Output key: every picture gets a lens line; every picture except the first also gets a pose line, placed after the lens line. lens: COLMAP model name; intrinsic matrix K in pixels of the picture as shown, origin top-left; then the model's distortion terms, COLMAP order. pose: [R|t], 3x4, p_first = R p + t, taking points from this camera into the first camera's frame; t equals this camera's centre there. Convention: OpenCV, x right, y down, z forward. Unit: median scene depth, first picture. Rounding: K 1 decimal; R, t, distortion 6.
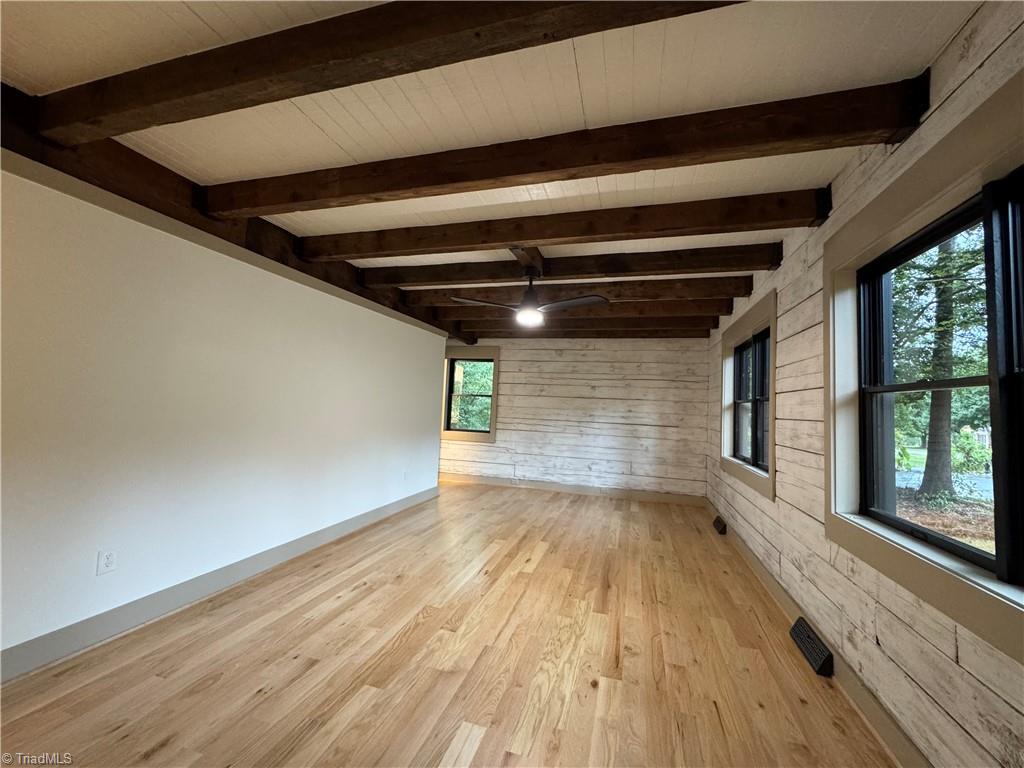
lens RADIAL K [[411.7, 0, 510.9], [0, 411.7, 383.2], [0, 0, 1]] dist [0.000401, 0.000020]
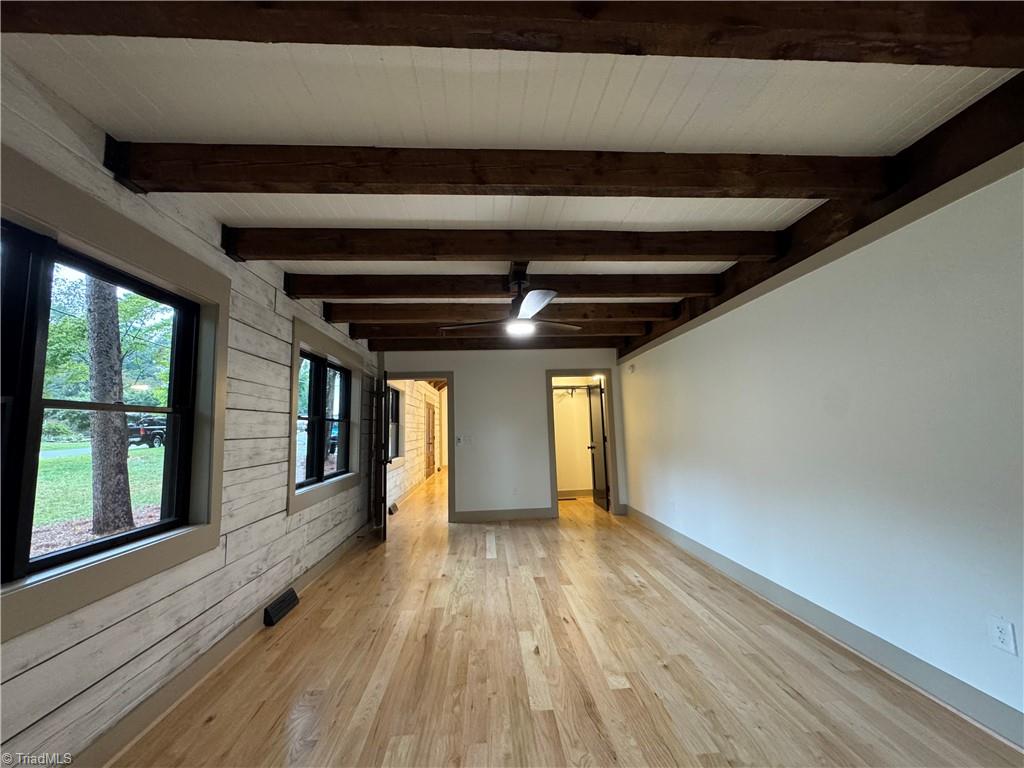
lens RADIAL K [[411.7, 0, 510.4], [0, 411.7, 381.3], [0, 0, 1]] dist [0.000401, 0.000020]
pose [[-0.938225, -0.053395, -0.341881, 0.418137], [0.009041, 0.983902, -0.178478, 0.129155], [0.345908, -0.170543, -0.922639, 2.059750]]
